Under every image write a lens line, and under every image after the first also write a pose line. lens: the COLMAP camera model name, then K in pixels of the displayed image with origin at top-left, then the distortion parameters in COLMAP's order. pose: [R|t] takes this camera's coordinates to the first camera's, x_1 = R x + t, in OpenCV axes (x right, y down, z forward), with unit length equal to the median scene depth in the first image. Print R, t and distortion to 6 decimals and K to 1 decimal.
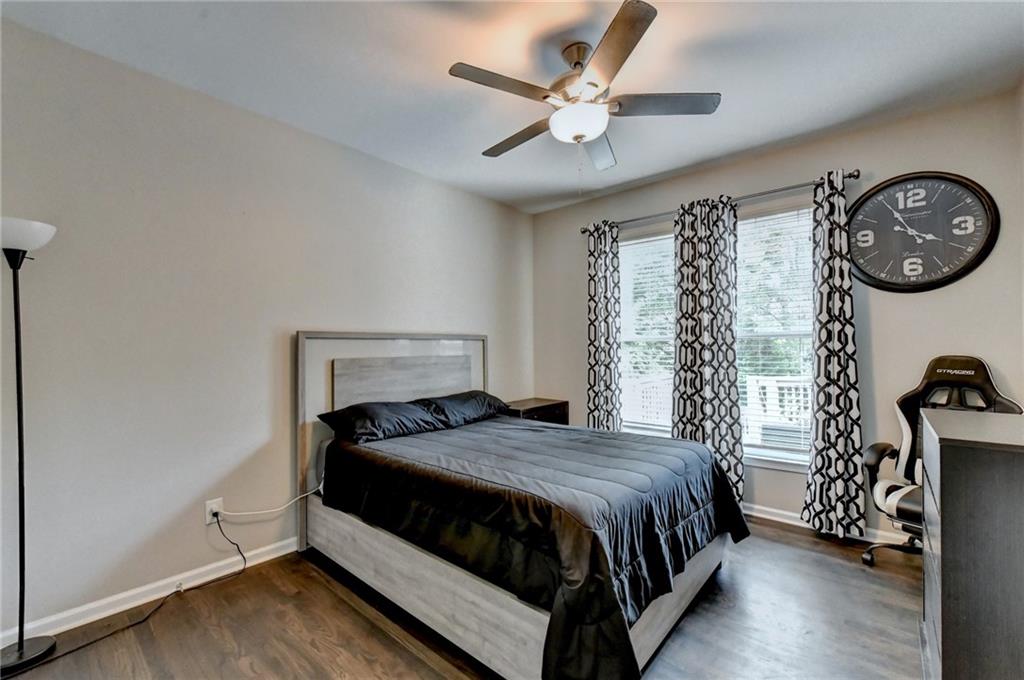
lens RADIAL K [[422.2, 0, 511.7], [0, 422.2, 344.3], [0, 0, 1]] dist [0.000215, -0.001319]
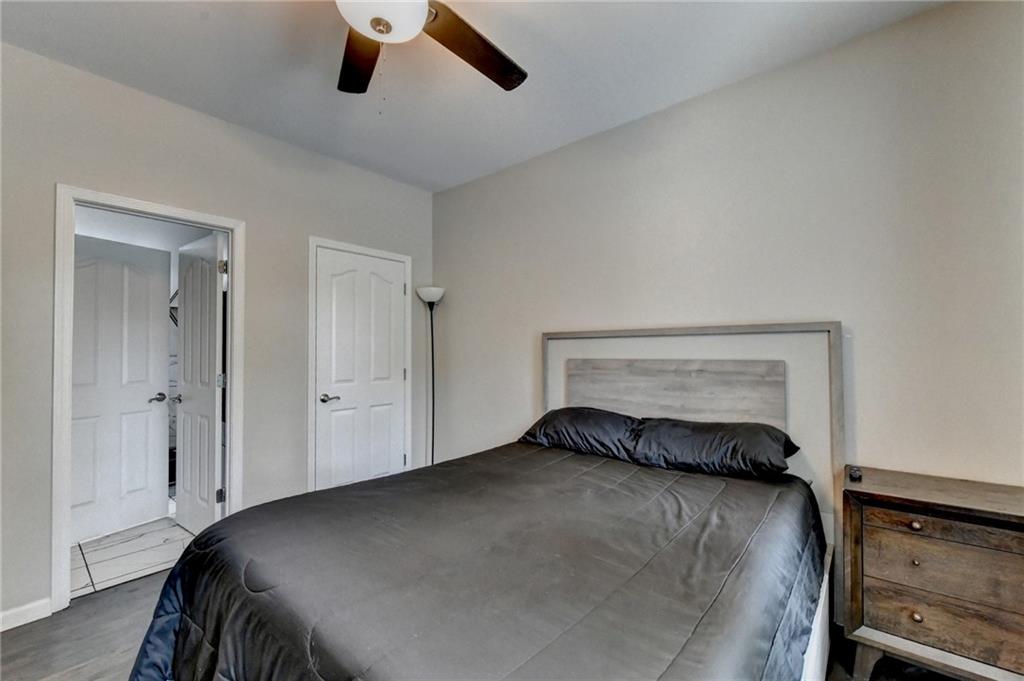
lens RADIAL K [[422.2, 0, 511.3], [0, 422.2, 344.1], [0, 0, 1]] dist [0.000215, -0.001319]
pose [[0.024460, -0.008125, -0.999668, 0.545887], [0.013754, 0.999875, -0.007790, 0.005124], [0.999606, -0.013559, 0.024569, 0.779399]]
